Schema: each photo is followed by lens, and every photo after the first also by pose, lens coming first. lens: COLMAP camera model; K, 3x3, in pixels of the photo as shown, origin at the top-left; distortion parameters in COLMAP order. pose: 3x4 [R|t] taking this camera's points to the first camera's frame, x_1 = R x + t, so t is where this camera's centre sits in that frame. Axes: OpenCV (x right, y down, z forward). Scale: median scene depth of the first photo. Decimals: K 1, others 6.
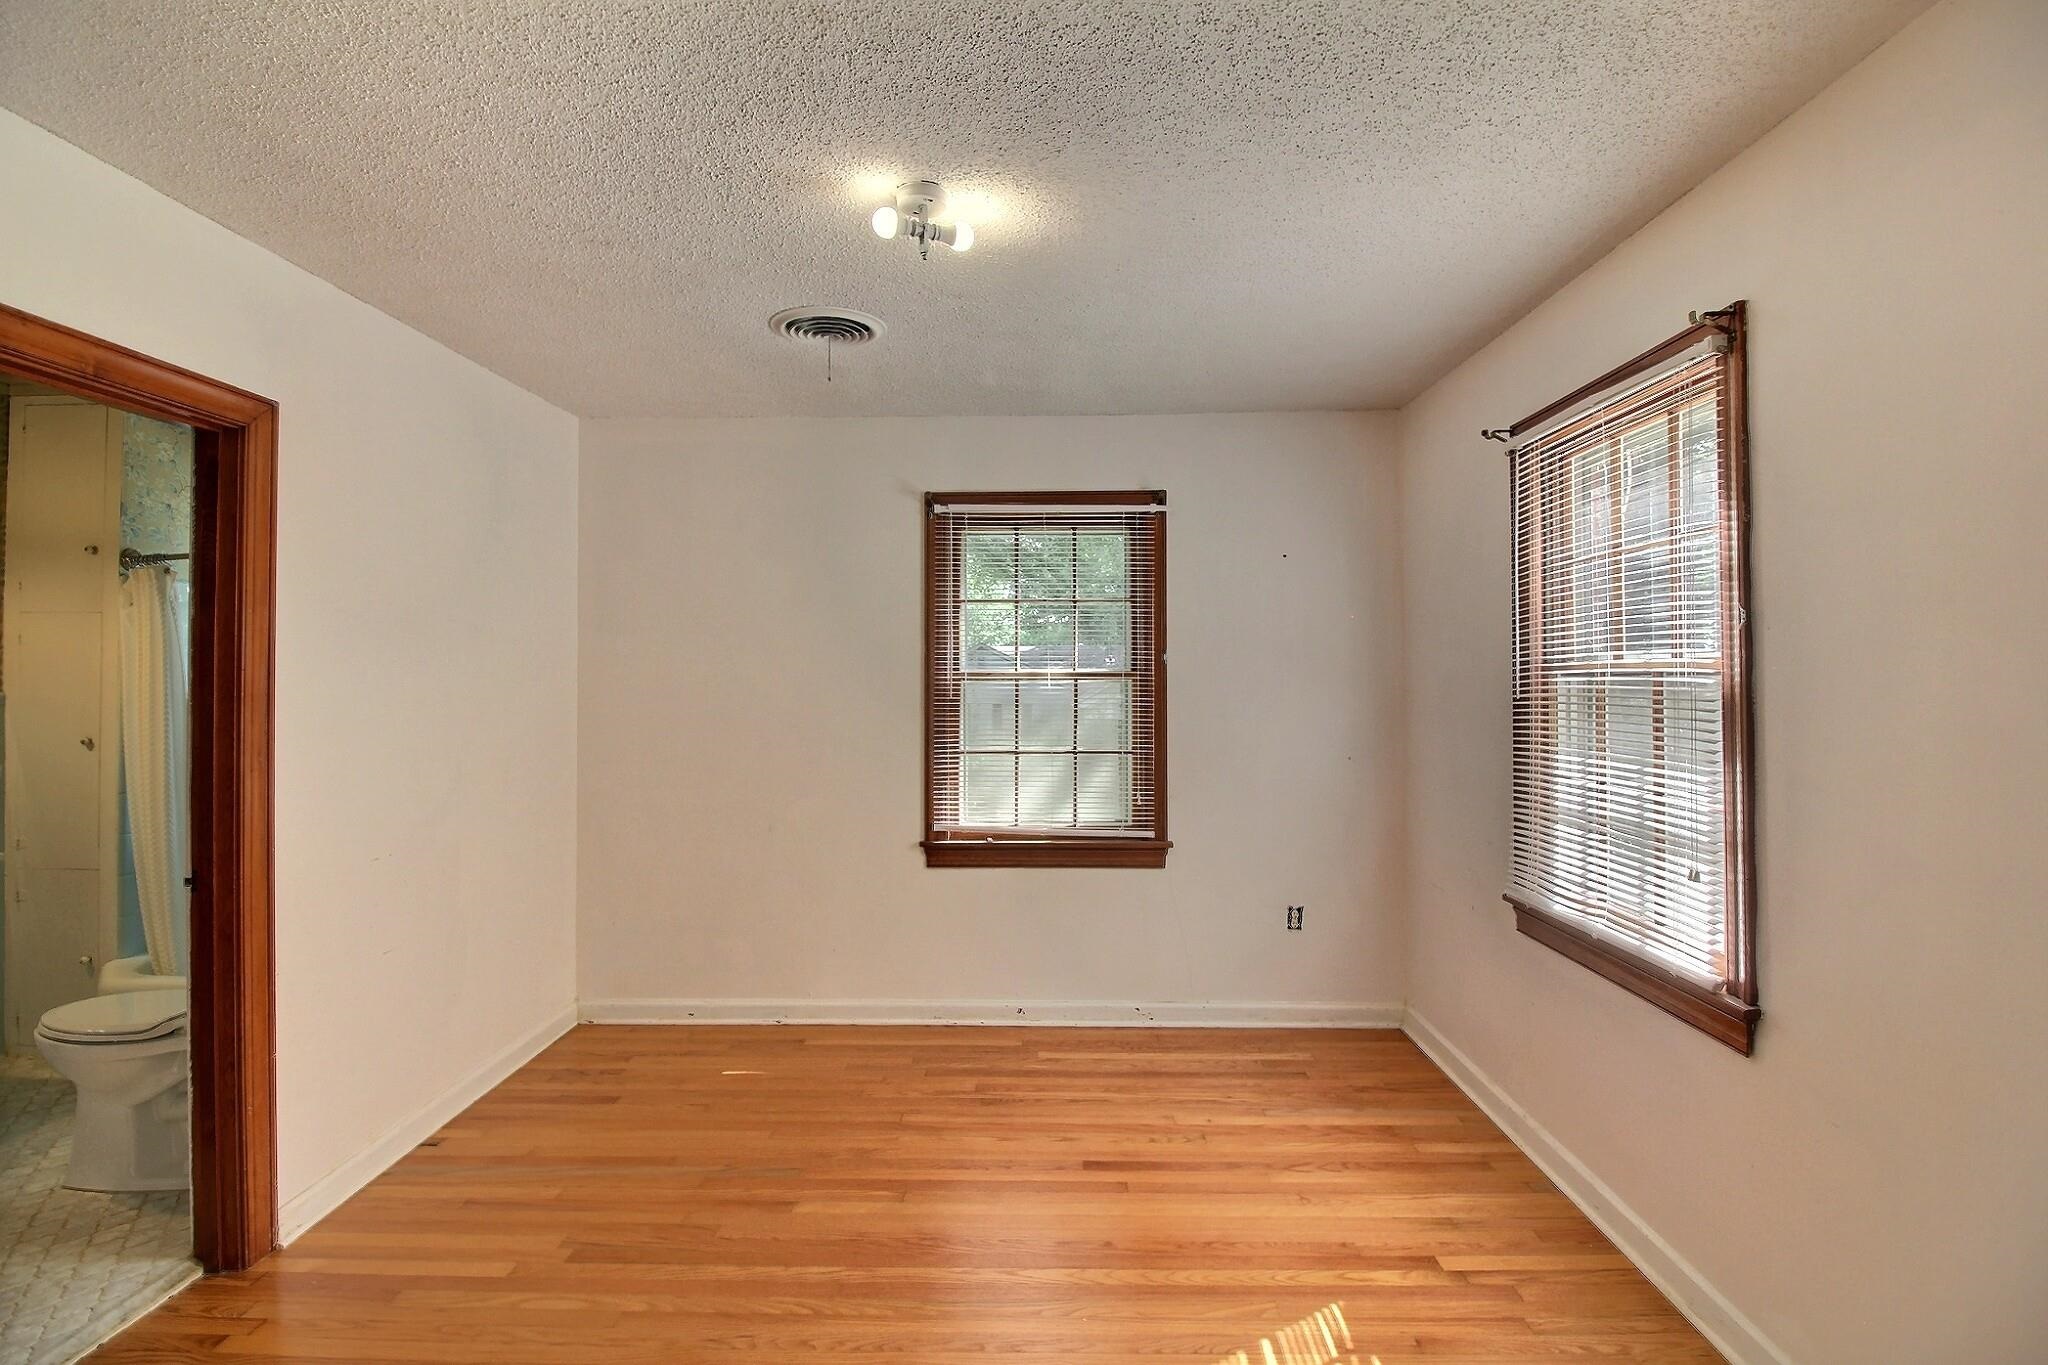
lens RADIAL K [[965.0, 0, 1030.1], [0, 965.0, 664.1], [0, 0, 1]] dist [0.001762, -0.013910]
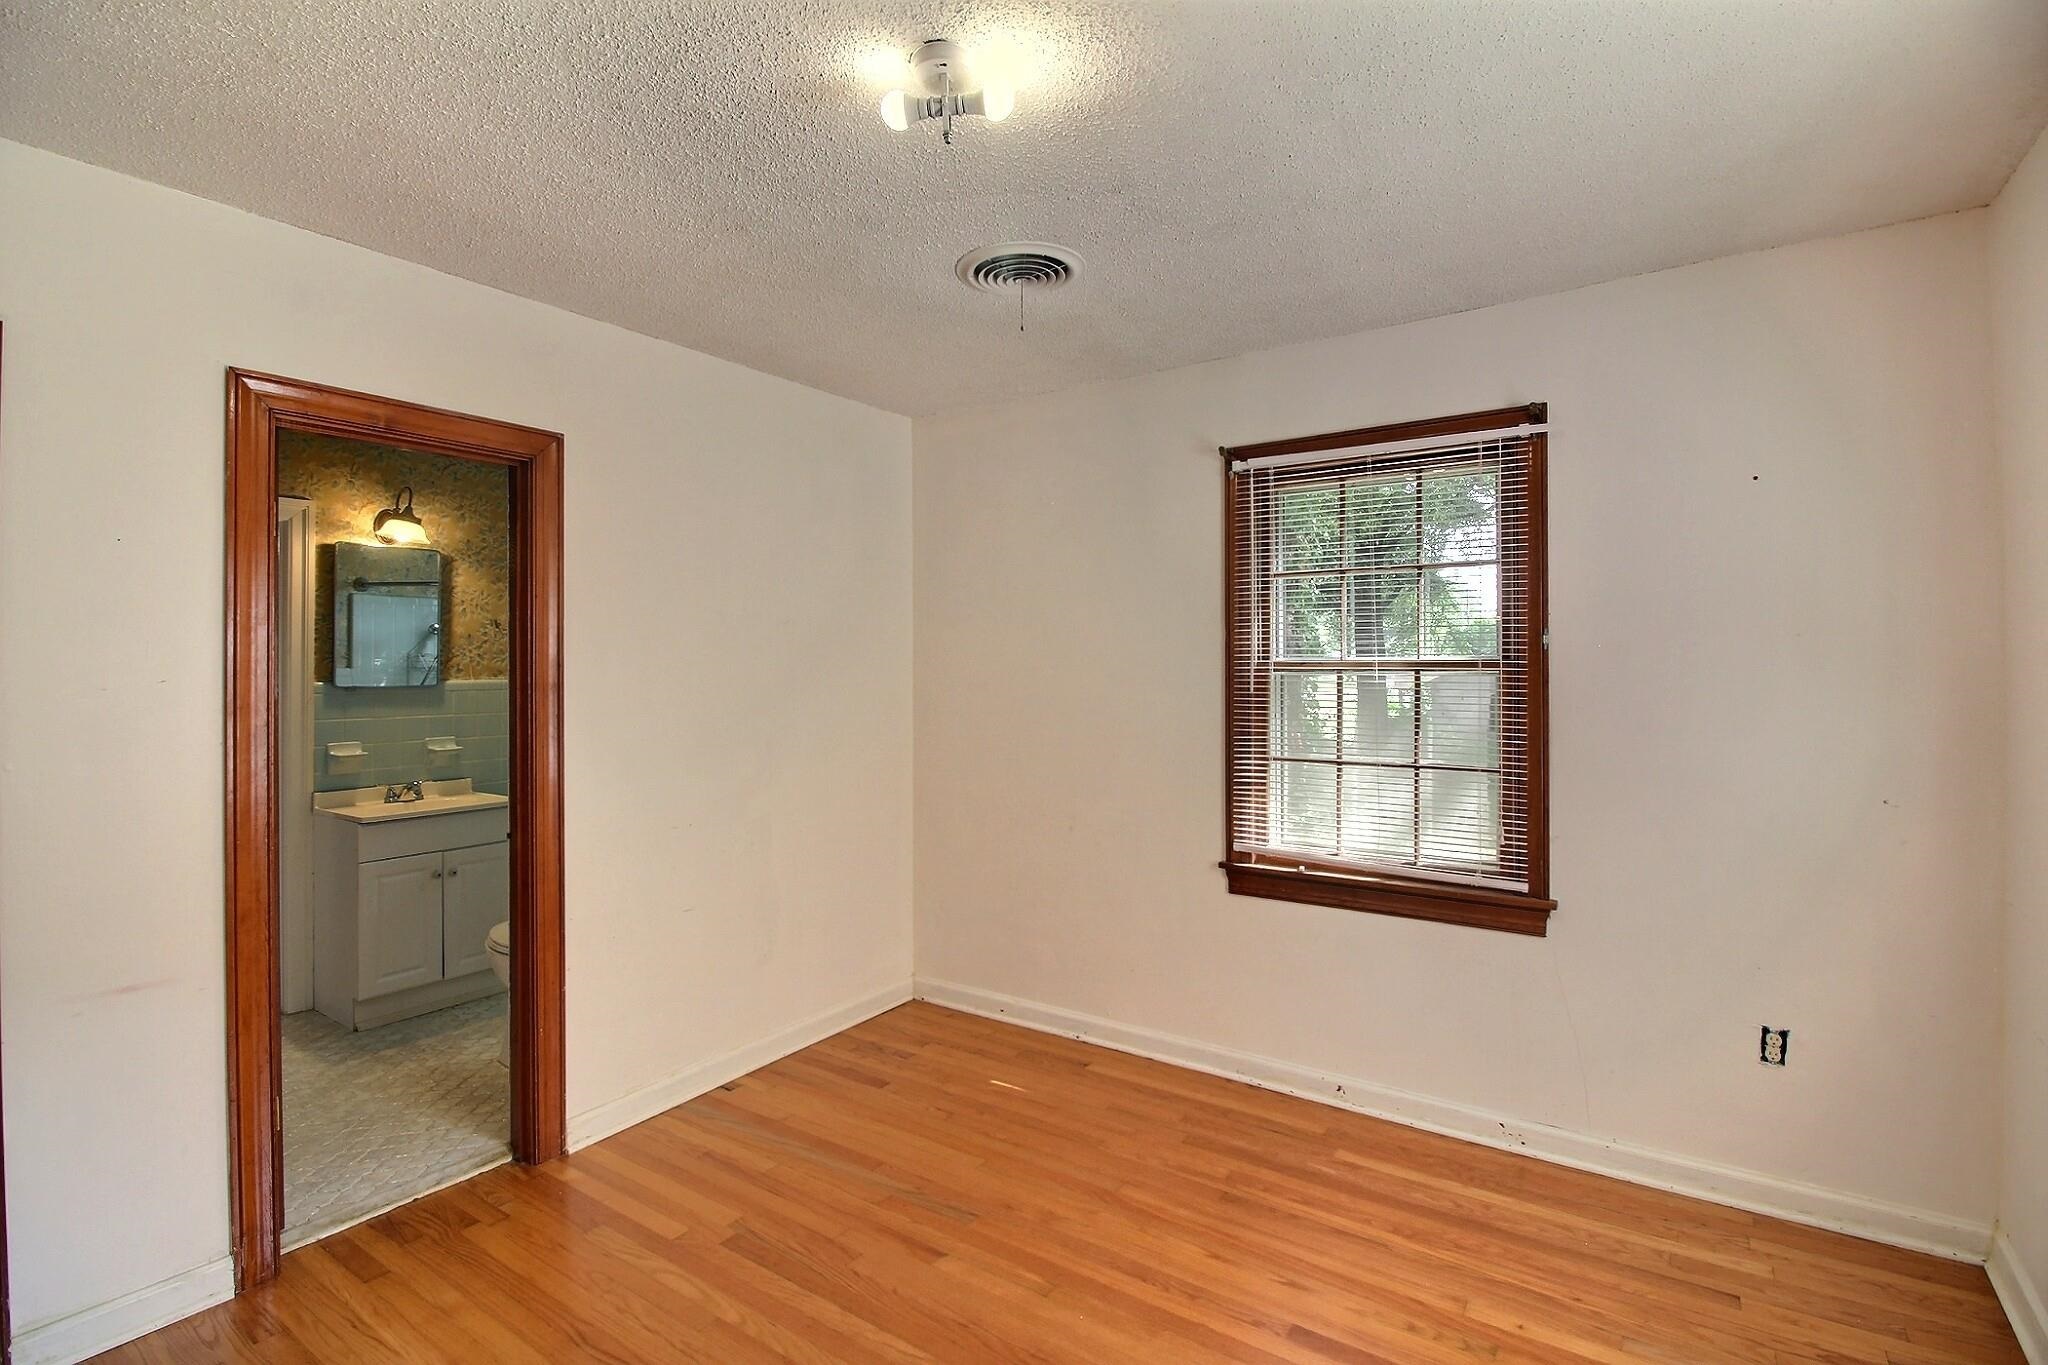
lens RADIAL K [[955.4, 0, 1031.1], [0, 955.4, 666.9], [0, 0, 1]] dist [0.002577, -0.013266]
pose [[0.834493, -0.000371, -0.551019, 0.232194], [0.008503, 0.999889, 0.012204, 0.001241], [0.550953, -0.014870, 0.834404, 0.231159]]
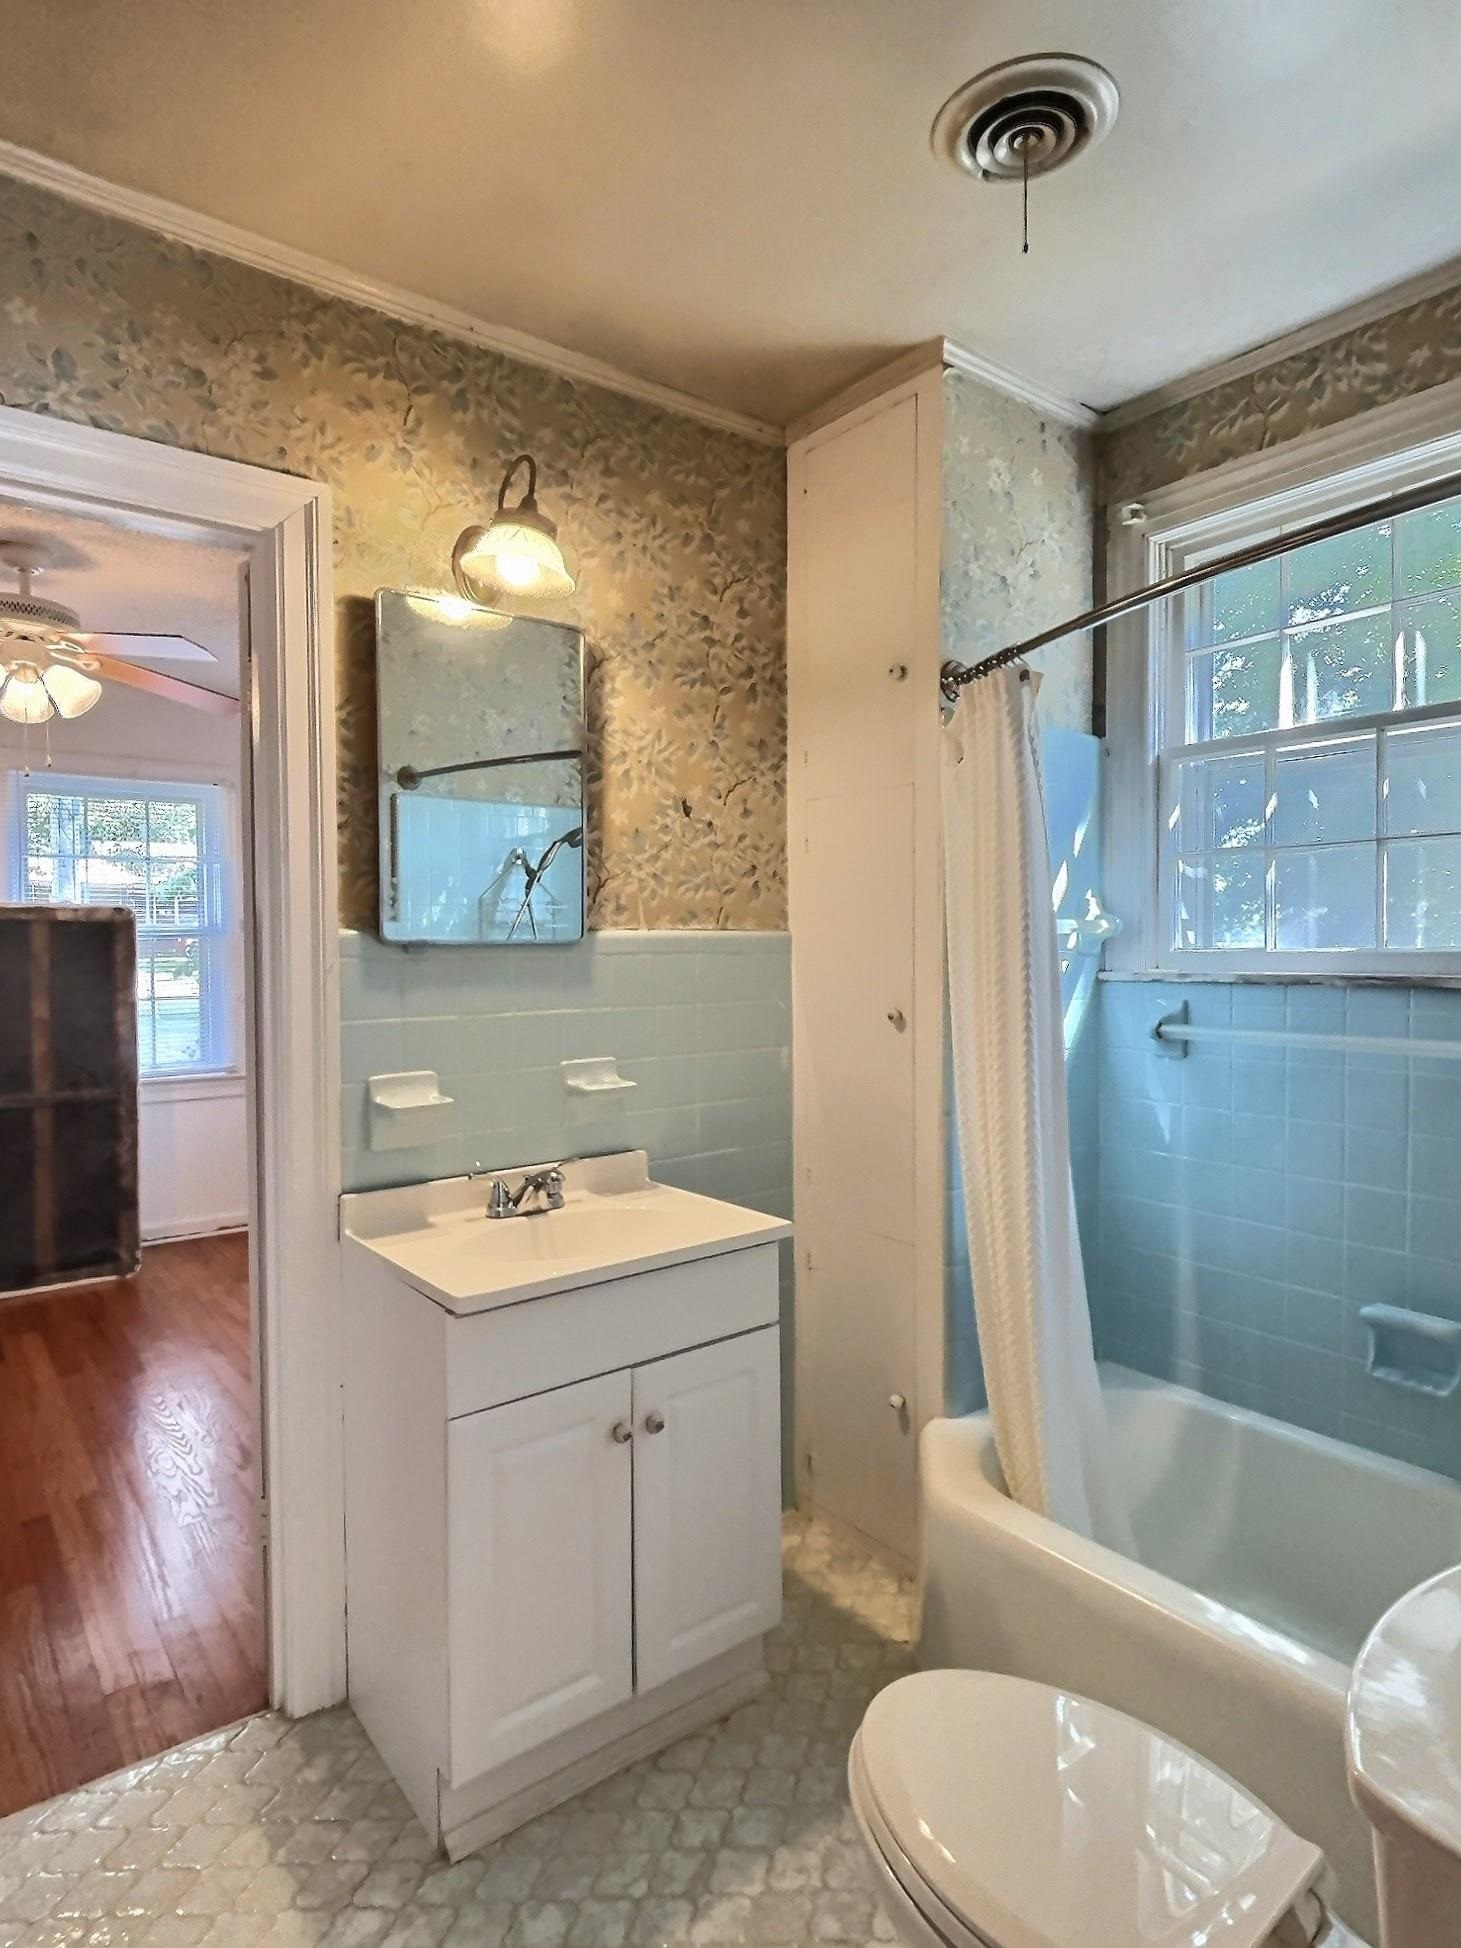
lens RADIAL K [[1086.0, 0, 730.5], [0, 1086.0, 974.0], [0, 0, 1]] dist [0.006594, 0.000455]
pose [[0.629659, 0.019154, -0.776635, -0.541195], [0.019279, 0.999003, 0.040269, 0.028191], [0.776632, -0.040329, 0.628662, 0.510016]]
